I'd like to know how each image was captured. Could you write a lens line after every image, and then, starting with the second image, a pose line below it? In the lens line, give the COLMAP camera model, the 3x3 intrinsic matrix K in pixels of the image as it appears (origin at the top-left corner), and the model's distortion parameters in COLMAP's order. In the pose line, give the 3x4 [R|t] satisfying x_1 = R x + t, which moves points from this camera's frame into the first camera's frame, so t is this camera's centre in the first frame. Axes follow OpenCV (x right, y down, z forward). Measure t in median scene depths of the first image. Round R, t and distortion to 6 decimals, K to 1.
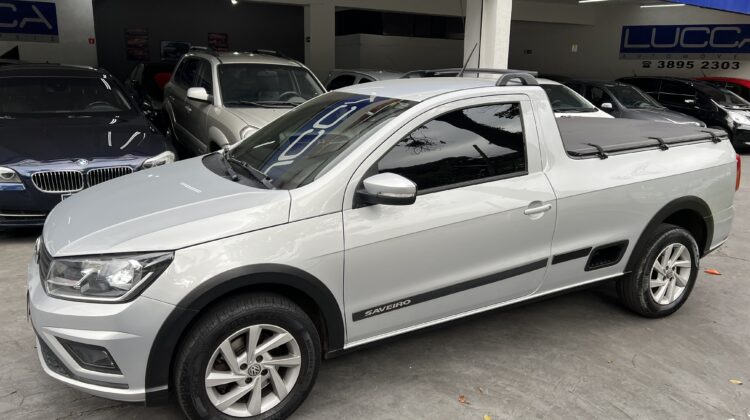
lens RADIAL K [[563.0, 0, 380.6], [0, 563.0, 211.6], [0, 0, 1]] dist [0.048560, -0.055698]
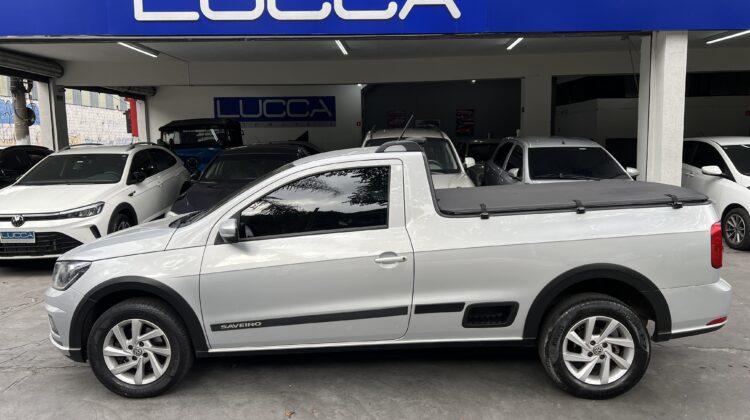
lens RADIAL K [[563.0, 0, 383.5], [0, 563.0, 229.3], [0, 0, 1]] dist [0.048560, -0.055698]
pose [[0.852430, 0.040930, -0.521237, 0.917293], [-0.087833, 0.993973, -0.065590, 0.011192], [0.515411, 0.101693, 0.850888, 0.061593]]
